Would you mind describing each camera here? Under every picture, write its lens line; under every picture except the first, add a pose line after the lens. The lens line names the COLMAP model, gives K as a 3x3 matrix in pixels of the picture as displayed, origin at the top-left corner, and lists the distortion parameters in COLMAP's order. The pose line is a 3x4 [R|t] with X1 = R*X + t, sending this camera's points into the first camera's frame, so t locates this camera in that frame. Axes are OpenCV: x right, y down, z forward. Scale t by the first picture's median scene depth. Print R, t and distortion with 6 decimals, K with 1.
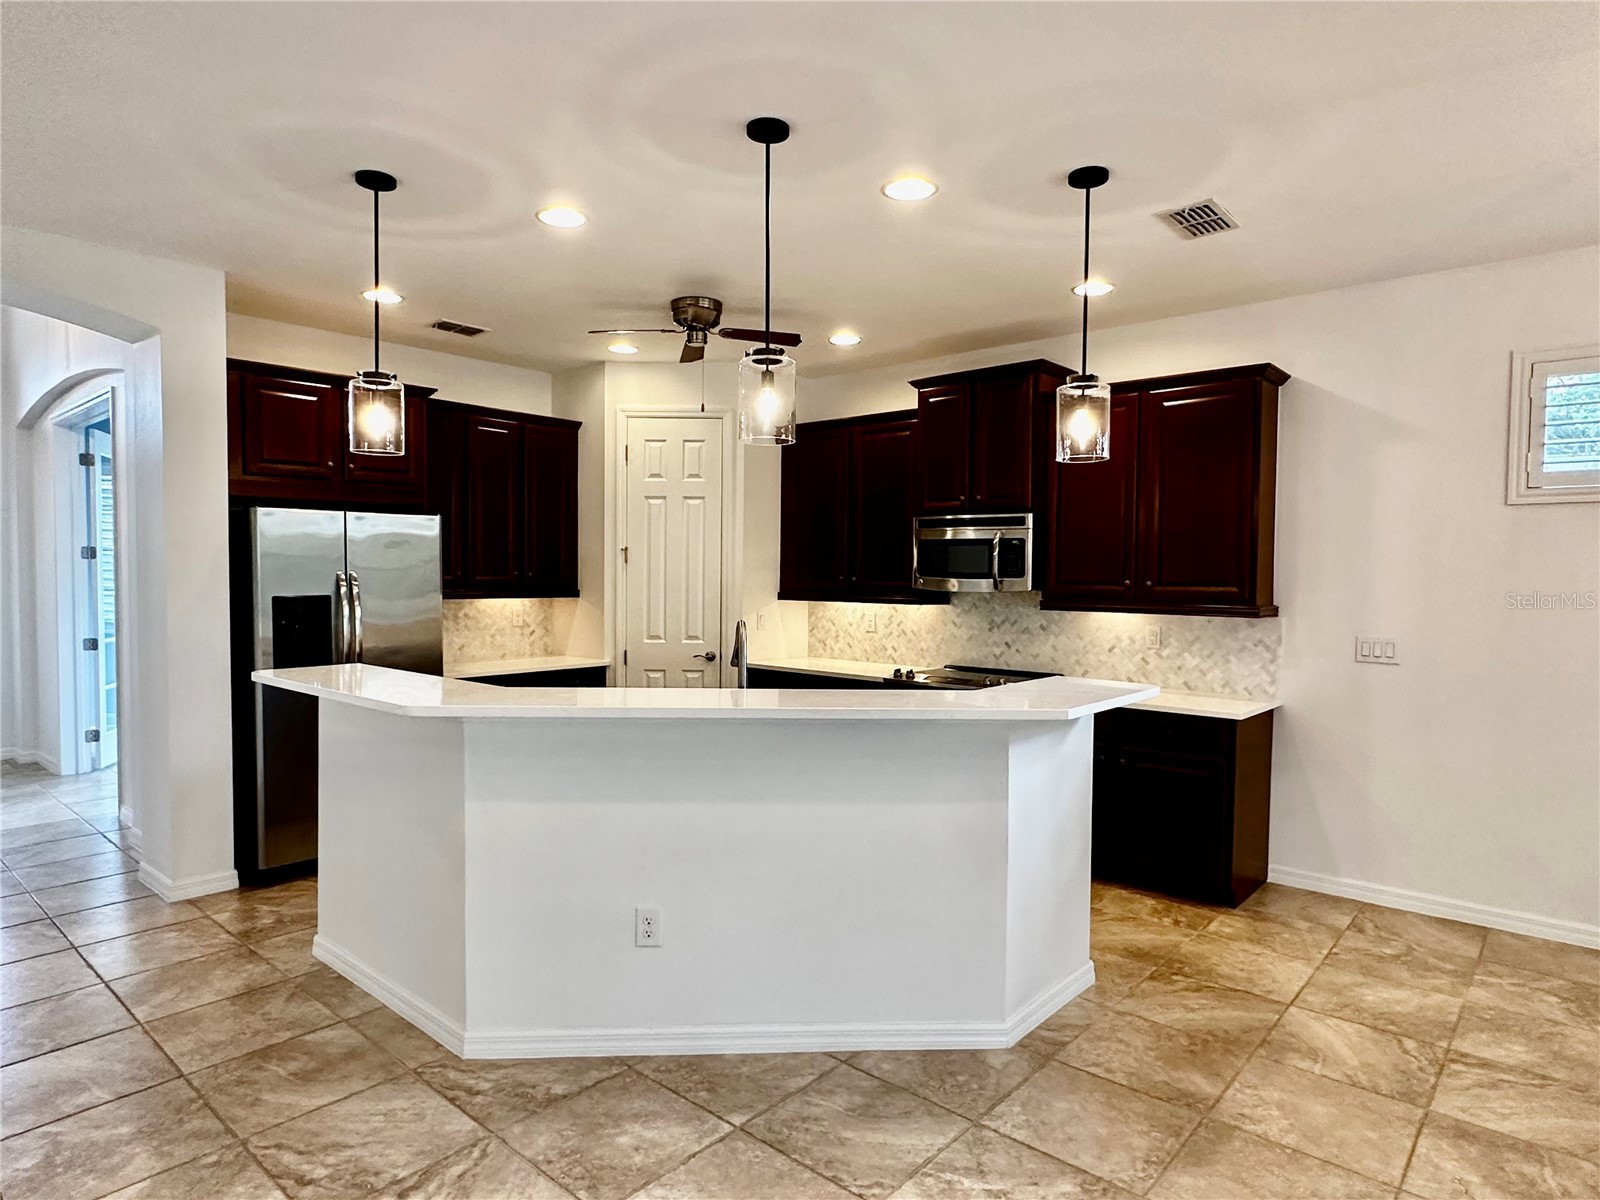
lens RADIAL K [[927.7, 0, 795.3], [0, 927.7, 604.7], [0, 0, 1]] dist [-0.009063, 0.005449]
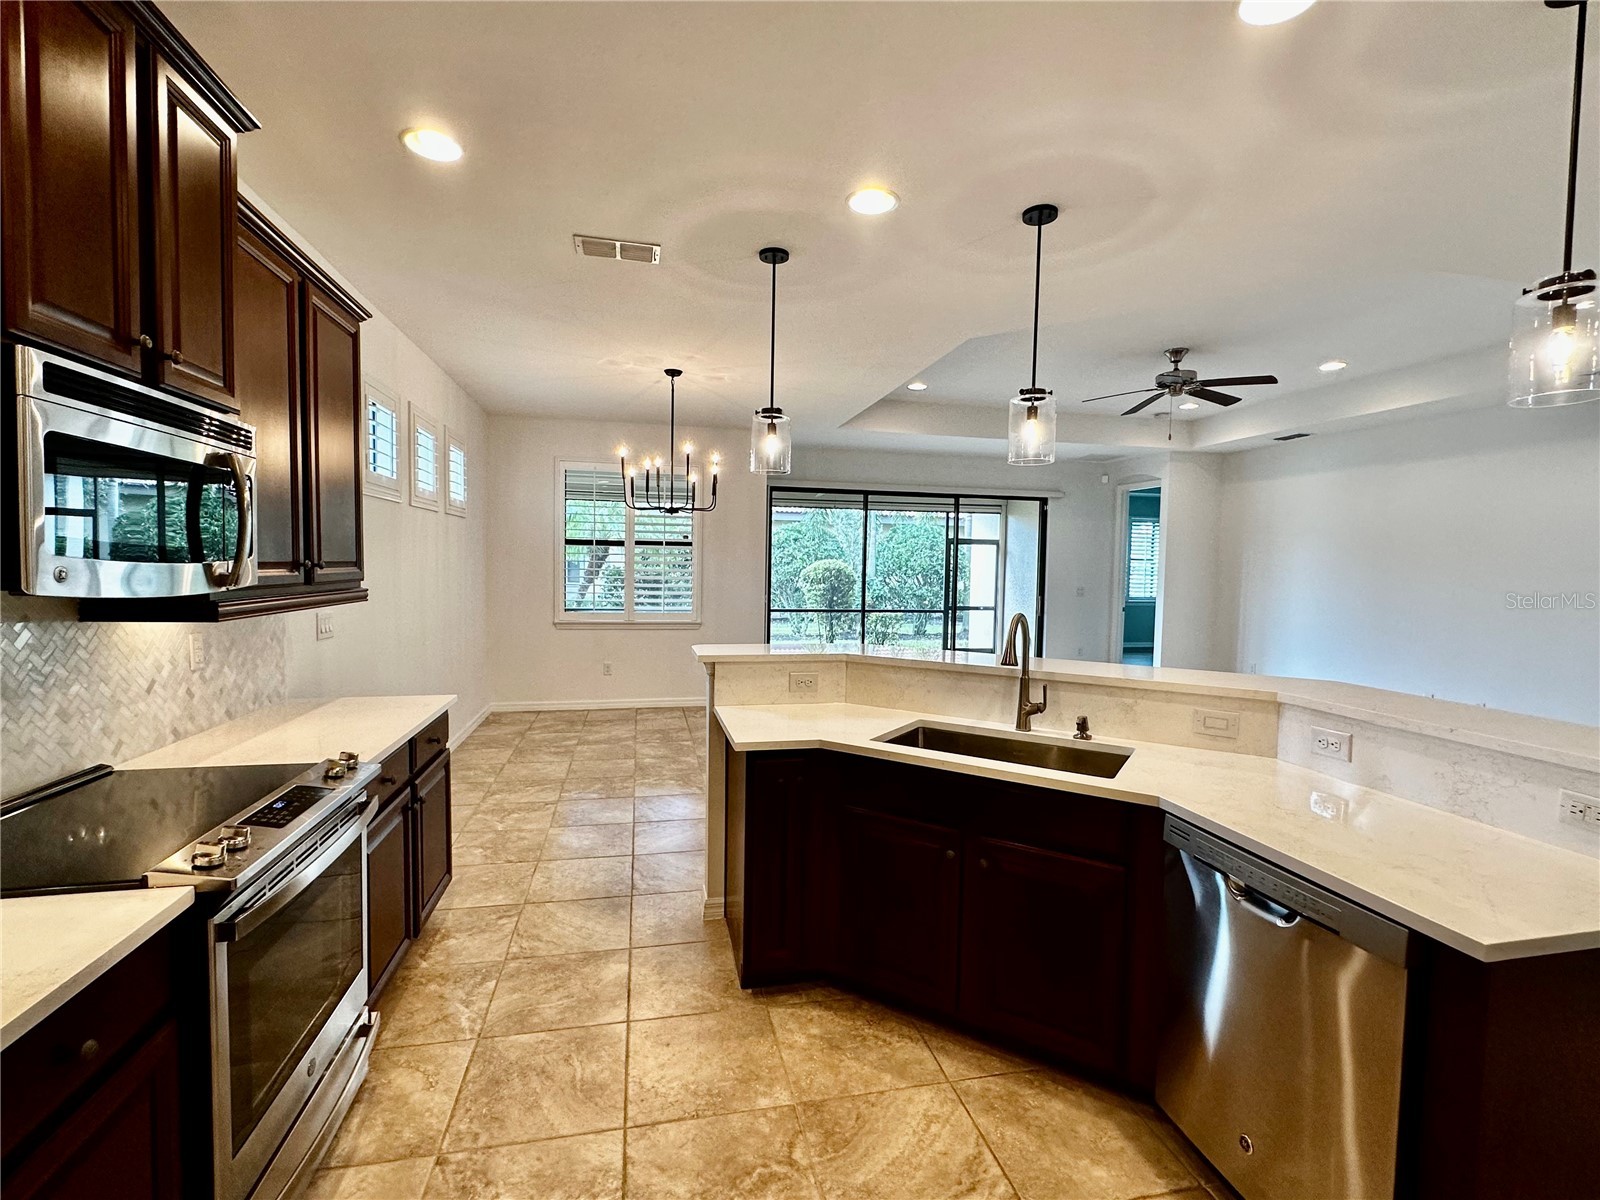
lens RADIAL K [[728.4, 0, 795.8], [0, 728.4, 593.7], [0, 0, 1]] dist [-0.010086, 0.003267]
pose [[-0.800464, -0.047551, 0.597492, -0.224034], [-0.002528, 0.997107, 0.075967, -0.042139], [-0.599376, 0.059298, -0.798268, 1.188749]]
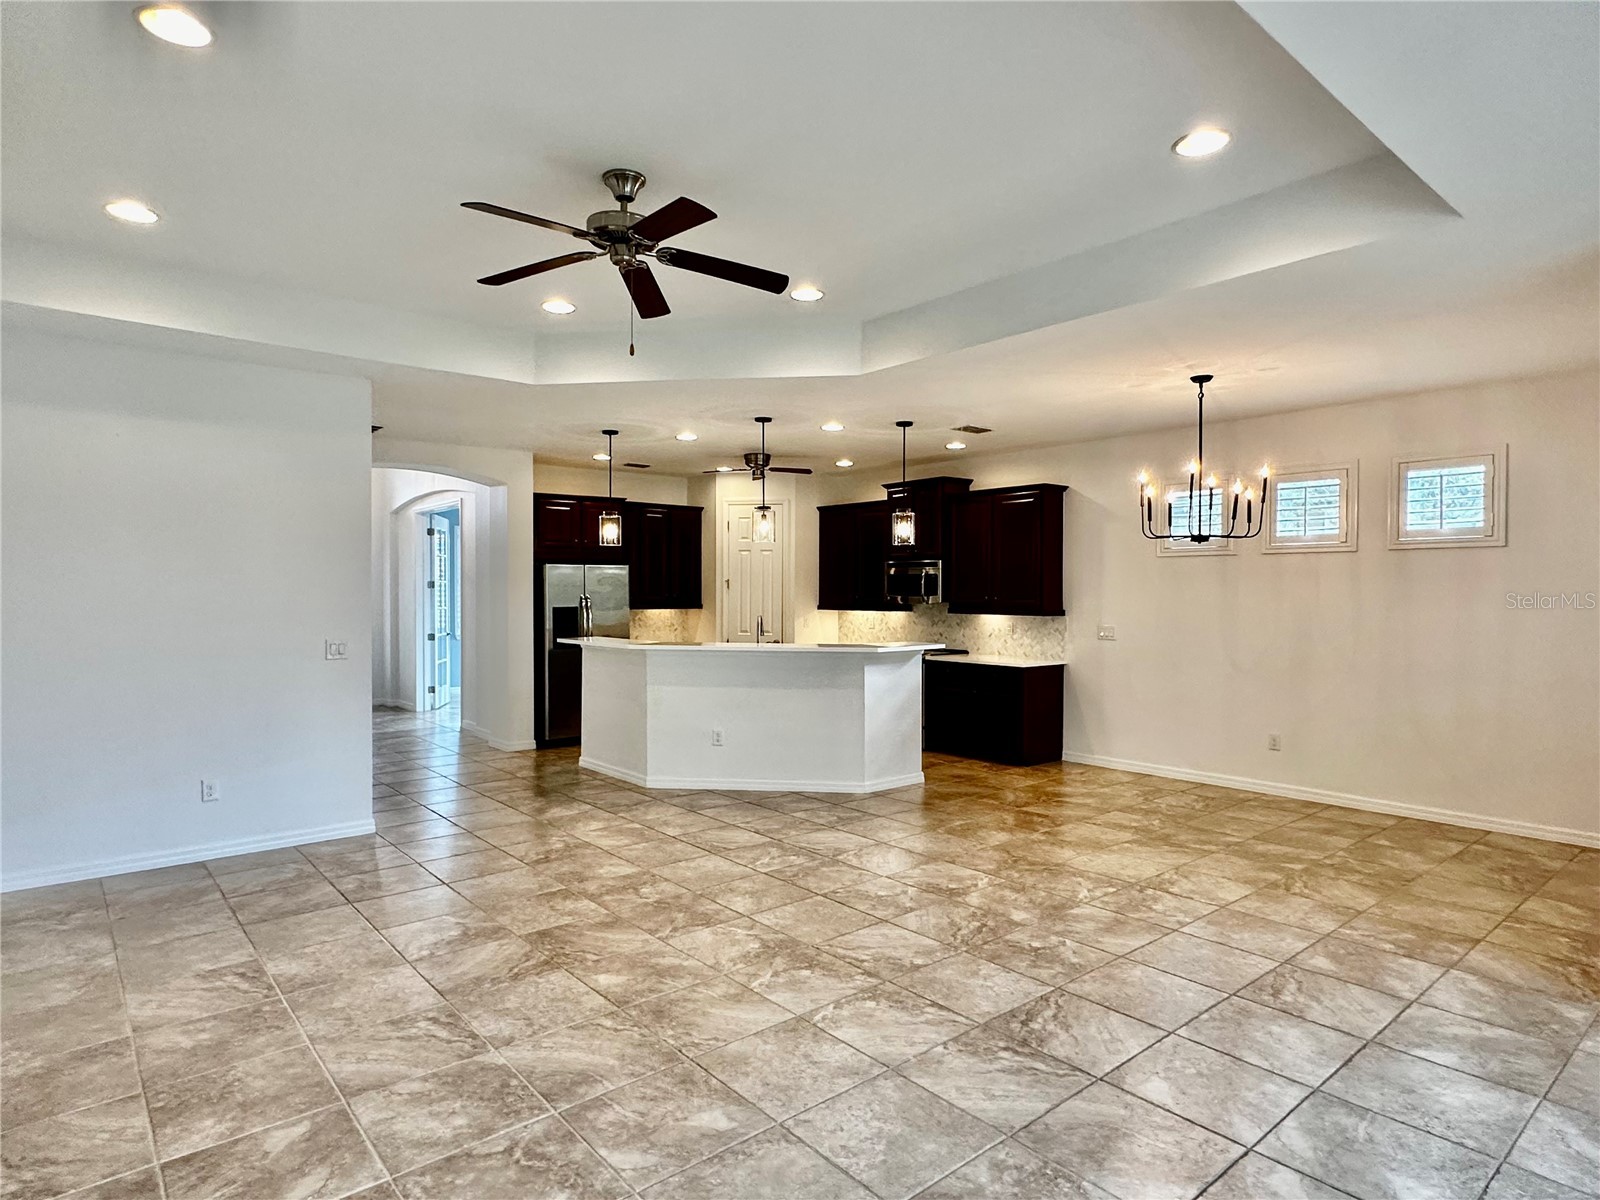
lens RADIAL K [[899.0, 0, 804.6], [0, 899.0, 601.0], [0, 0, 1]] dist [0.000116, -0.002765]
pose [[0.989875, -0.005580, -0.141829, 0.250353], [0.002040, 0.999683, -0.025094, 0.026431], [0.141924, 0.024551, 0.989573, -0.820261]]
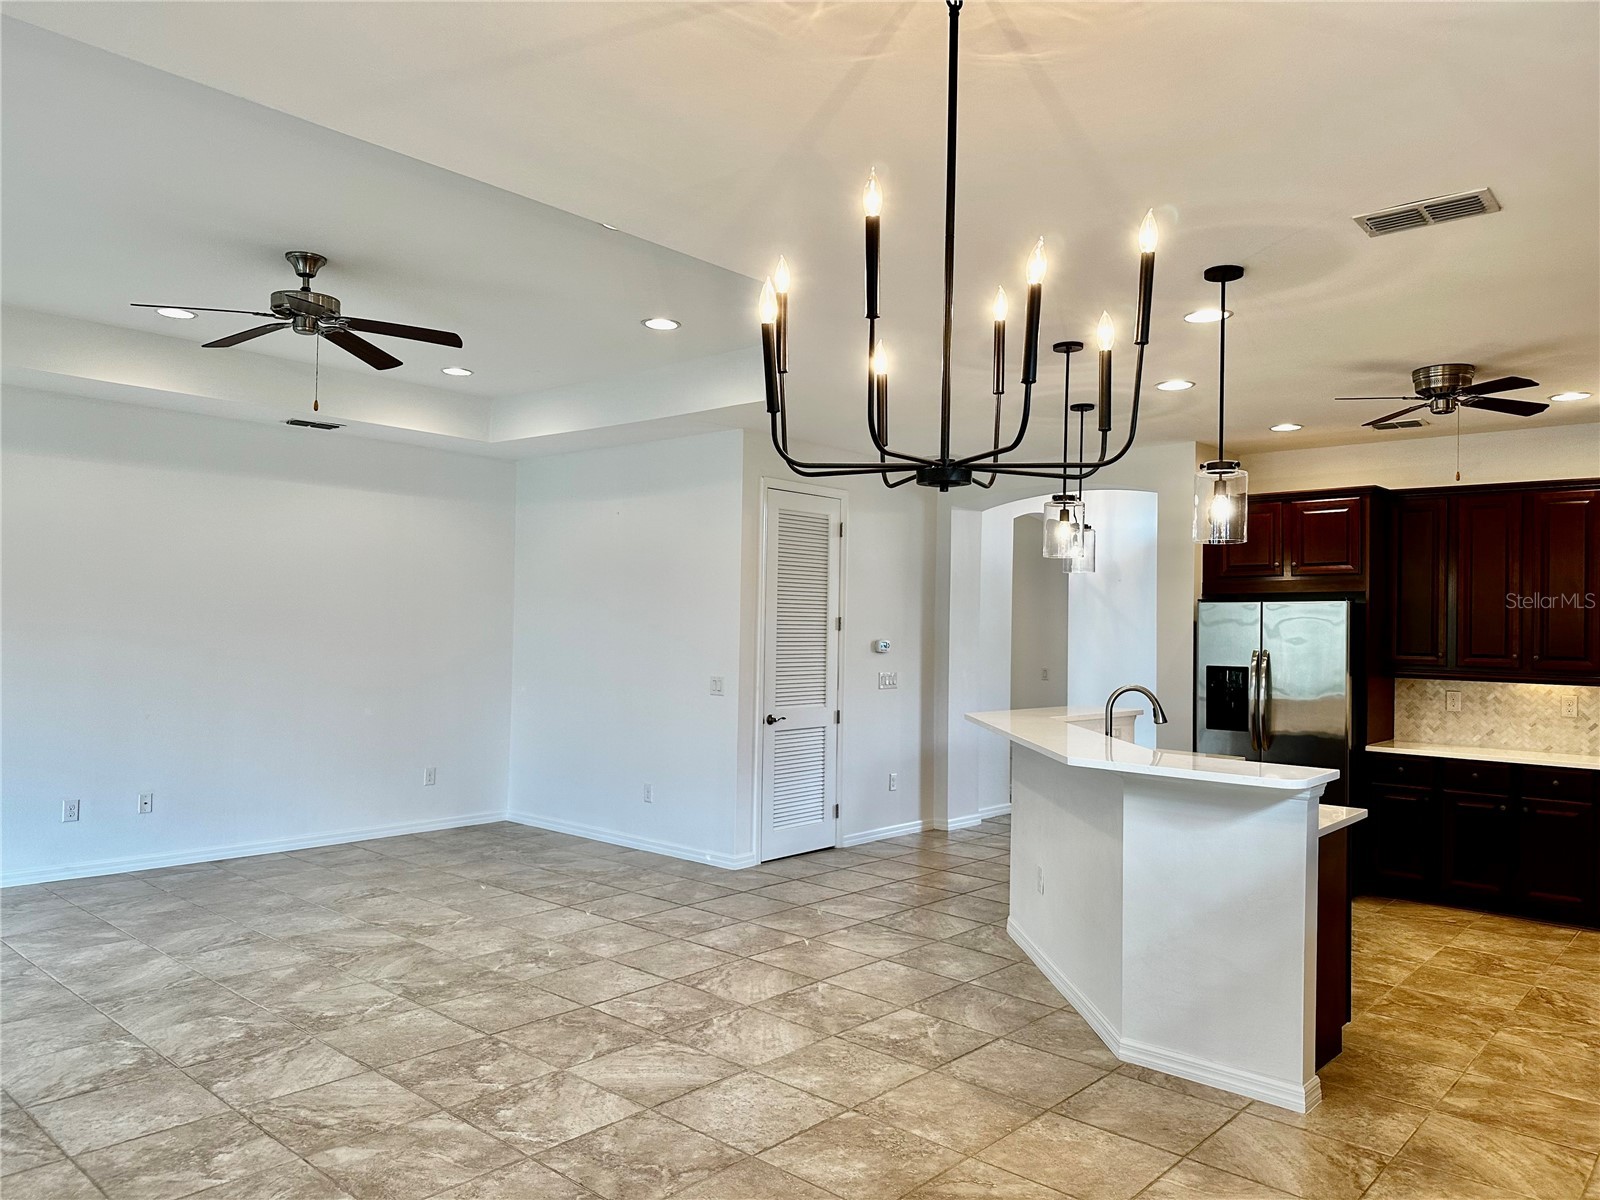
lens RADIAL K [[1130.0, 0, 793.3], [0, 1130.0, 604.3], [0, 0, 1]] dist [0.053263, -0.062636]
pose [[-0.011993, -0.028730, -0.999515, 1.039346], [-0.054556, 0.998117, -0.028035, -0.016993], [0.998439, 0.054193, -0.013538, 0.359122]]
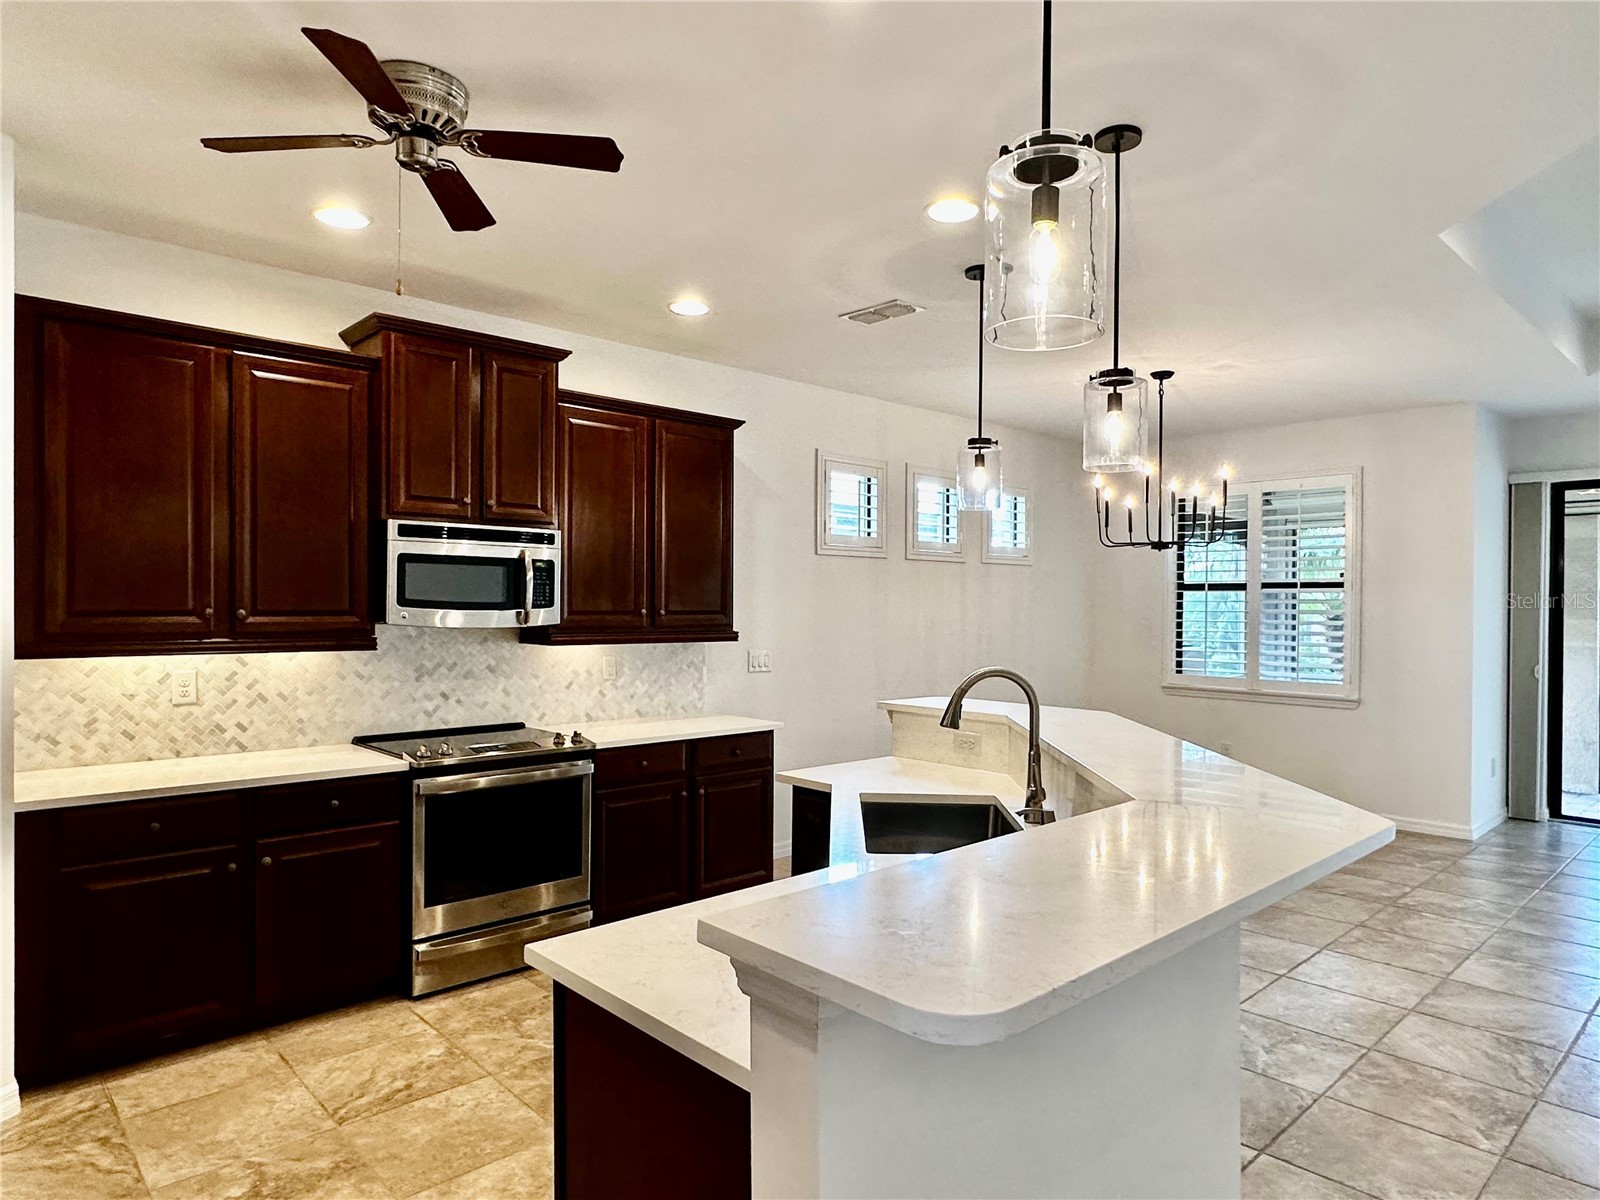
lens RADIAL K [[956.5, 0, 801.0], [0, 956.5, 608.0], [0, 0, 1]] dist [-0.000455, -0.000957]
pose [[0.103266, -0.012058, 0.994581, -0.608323], [0.029930, 0.999511, 0.009010, -0.031817], [-0.994203, 0.028837, 0.103577, 0.724011]]
